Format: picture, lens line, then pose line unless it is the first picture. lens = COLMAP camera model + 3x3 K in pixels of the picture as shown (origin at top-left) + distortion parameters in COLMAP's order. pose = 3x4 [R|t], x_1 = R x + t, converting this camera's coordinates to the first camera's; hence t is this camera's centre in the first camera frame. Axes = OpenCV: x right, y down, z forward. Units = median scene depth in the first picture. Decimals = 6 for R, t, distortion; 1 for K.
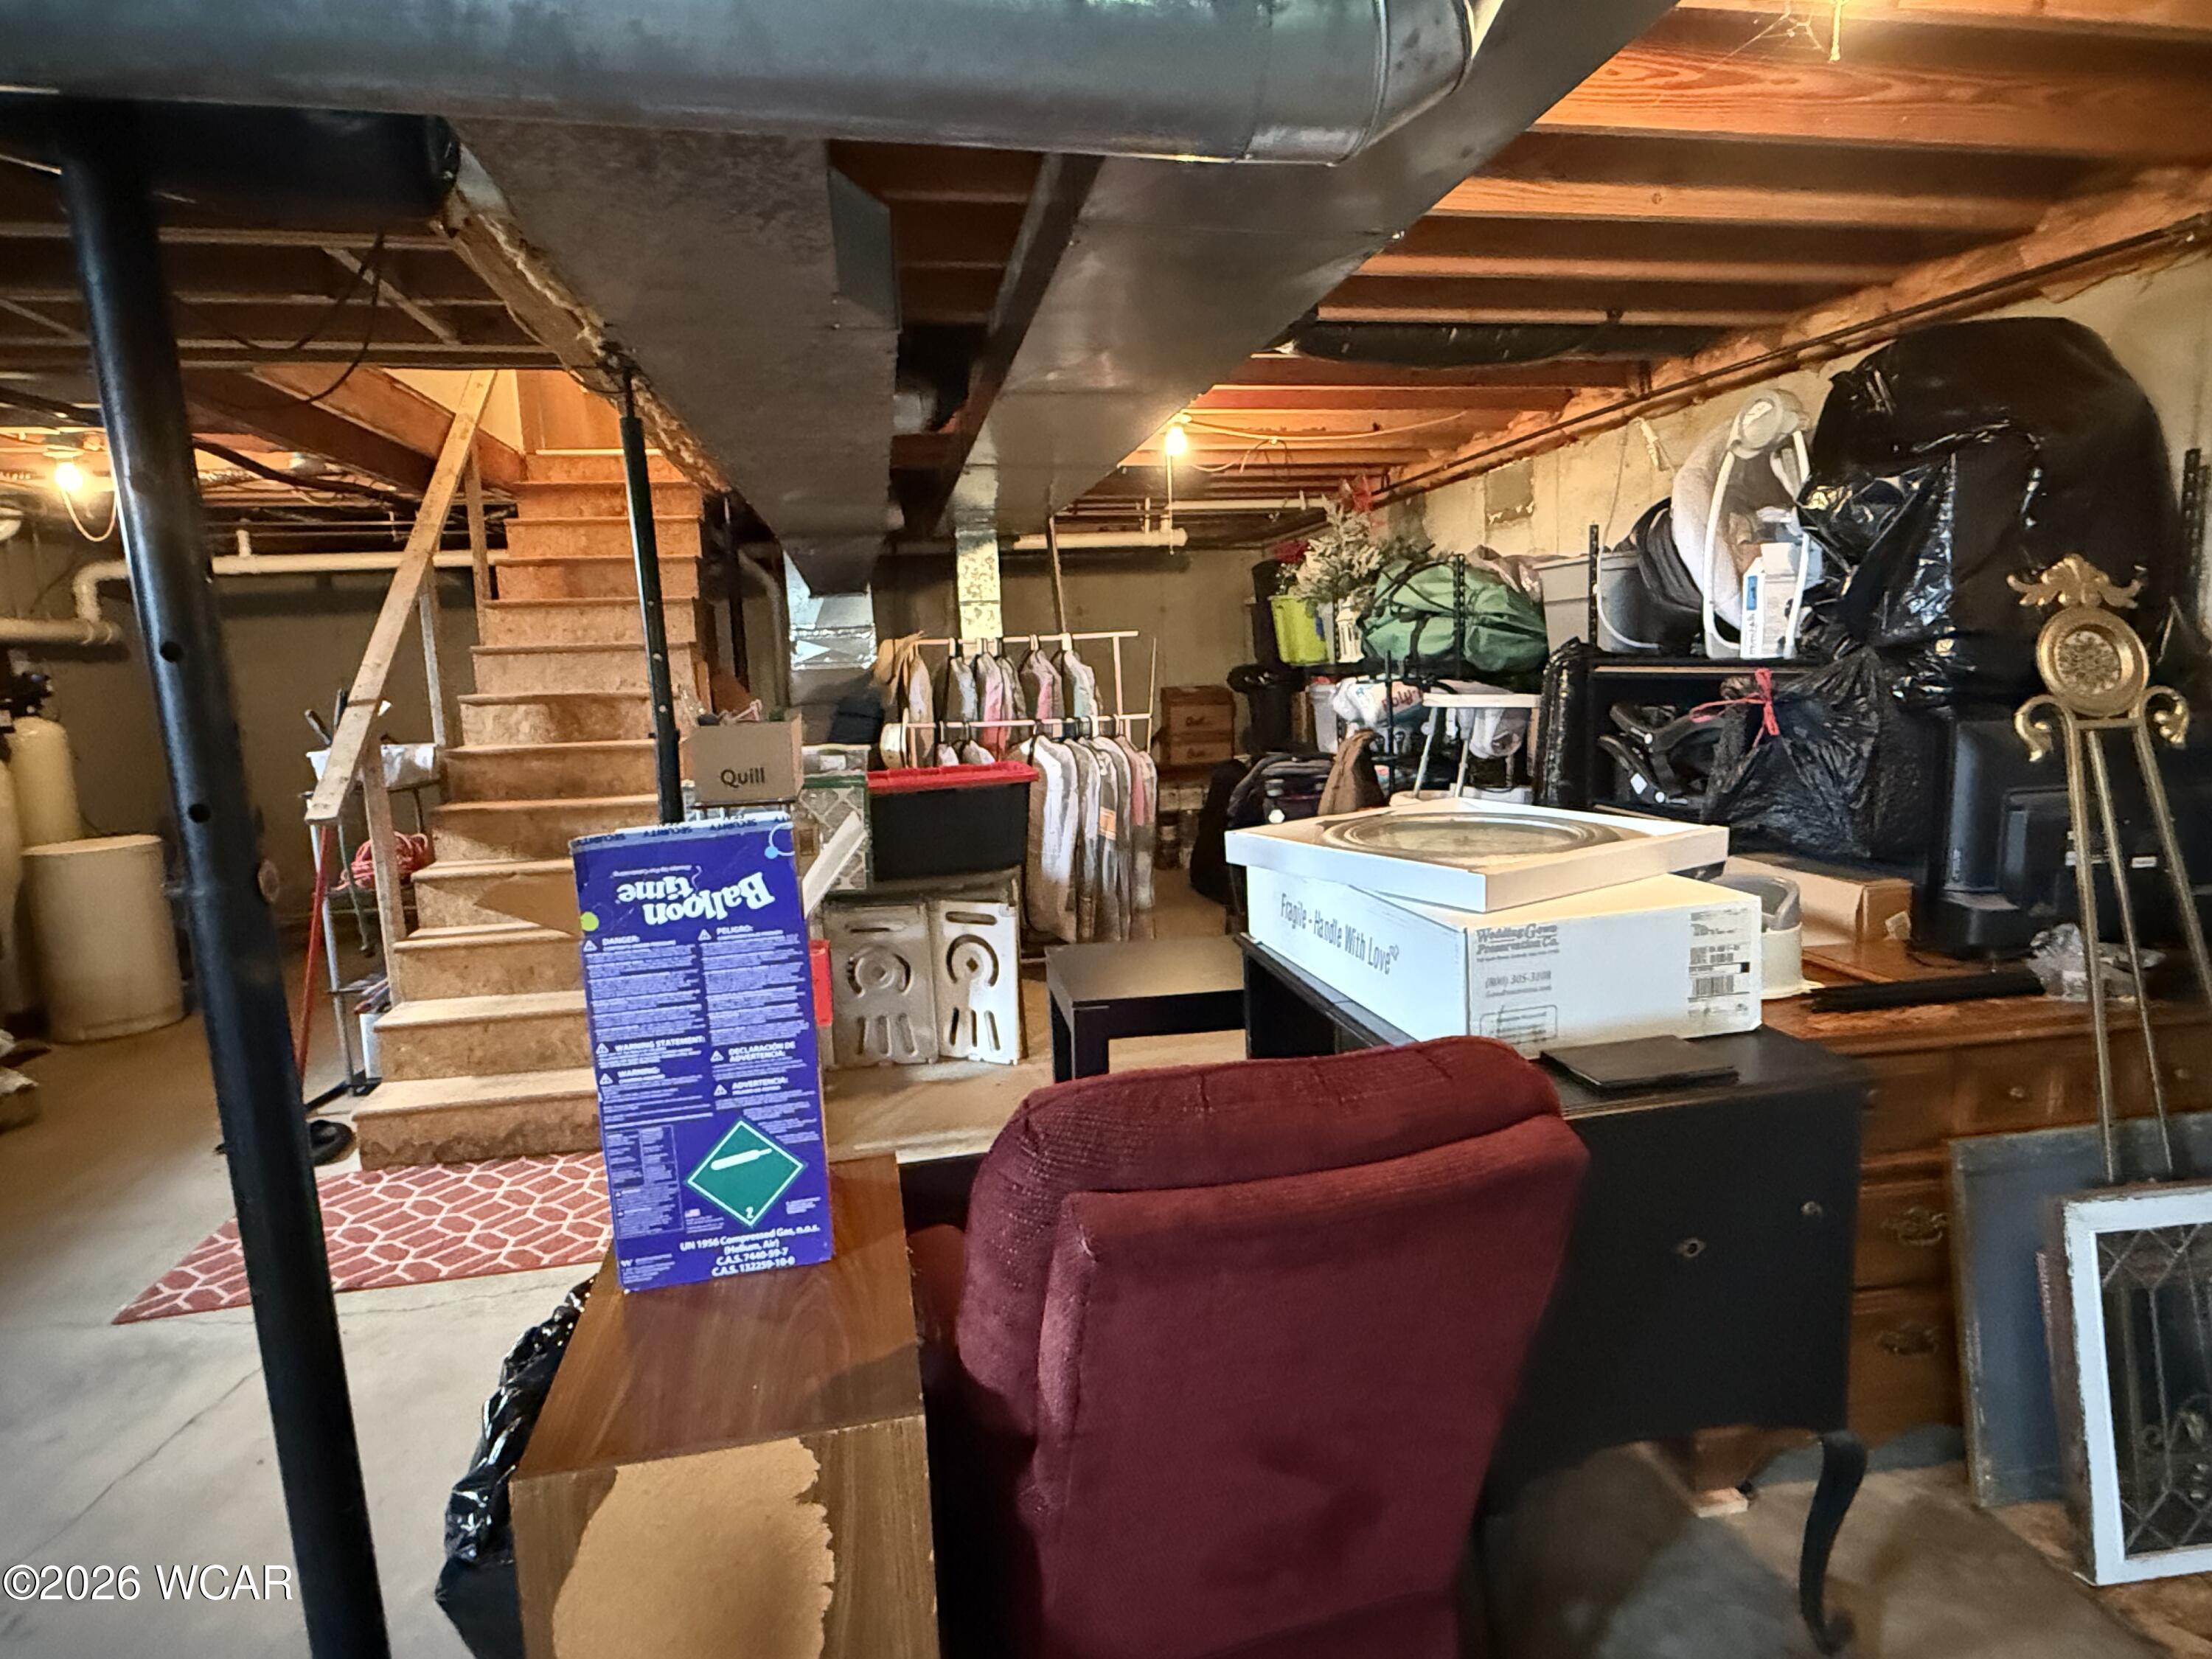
lens RADIAL K [[1172.9, 0, 1104.4], [0, 1172.9, 831.4], [0, 0, 1]] dist [0.003335, 0.000382]
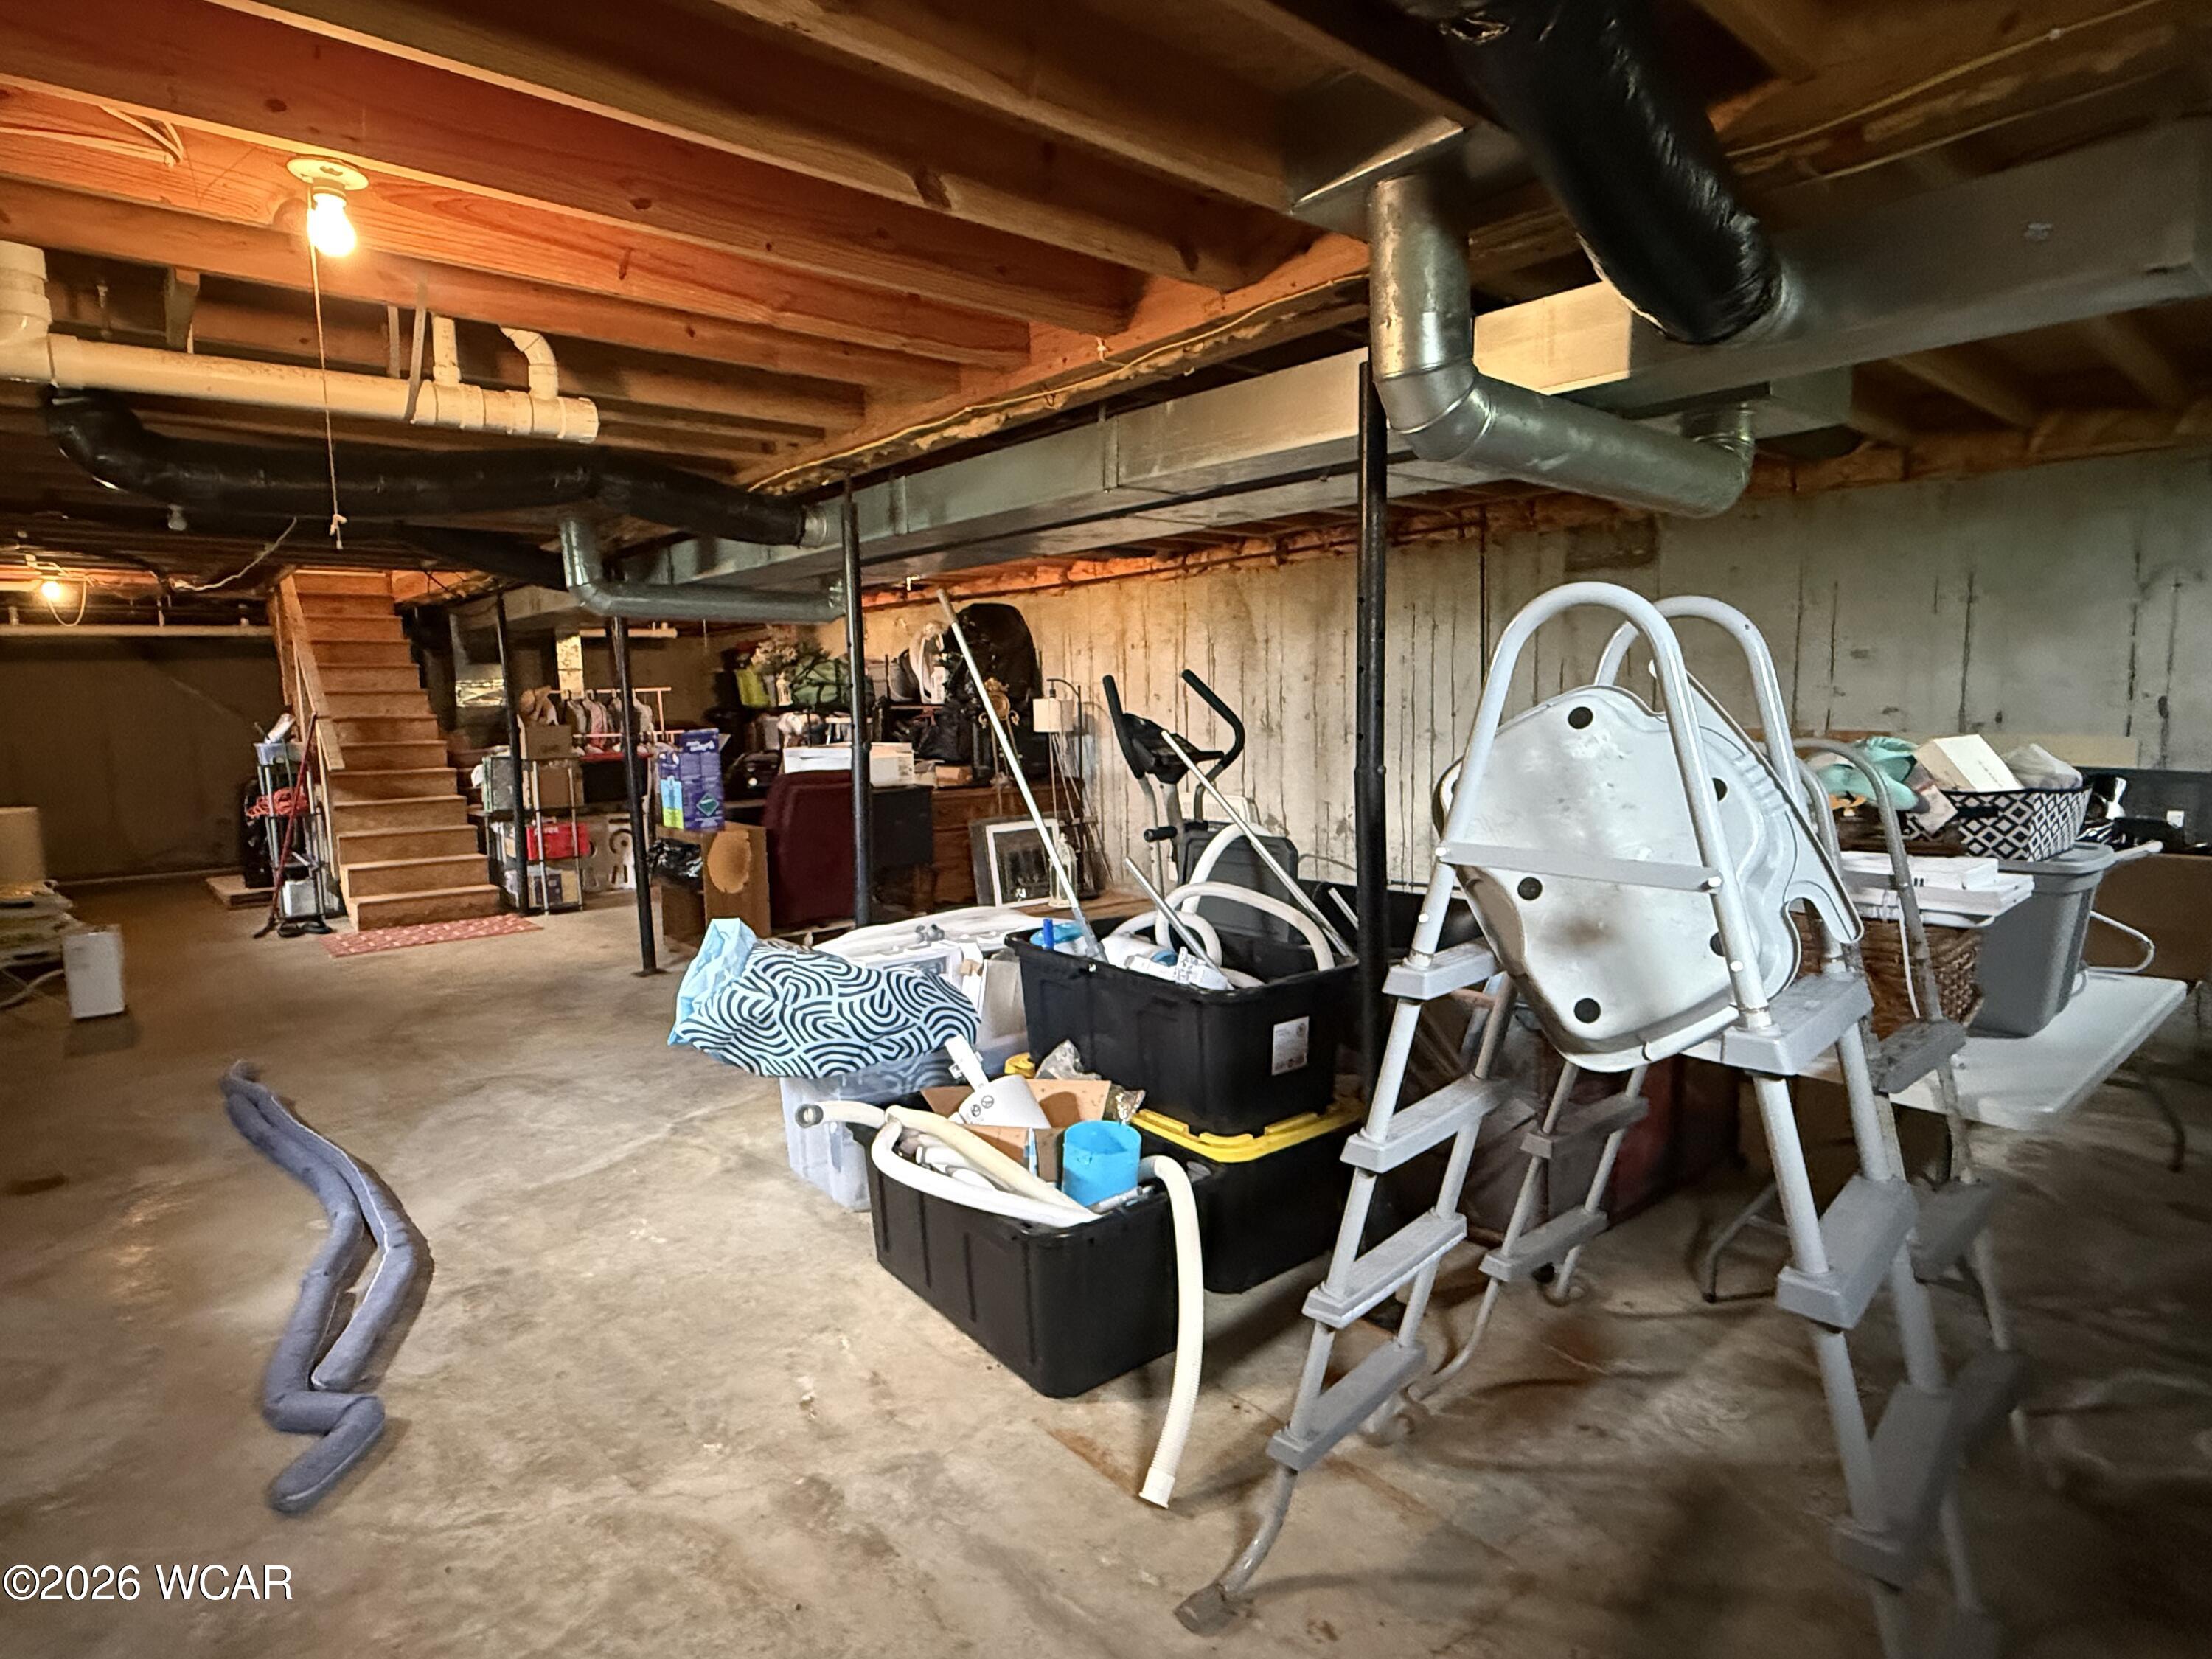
lens RADIAL K [[1172.9, 0, 1103.2], [0, 1172.9, 829.0], [0, 0, 1]] dist [0.003335, 0.000382]
pose [[0.865535, -0.040951, 0.499171, -0.396325], [0.063427, 0.997590, -0.028139, 0.190401], [-0.496816, 0.056017, 0.866046, -1.202711]]
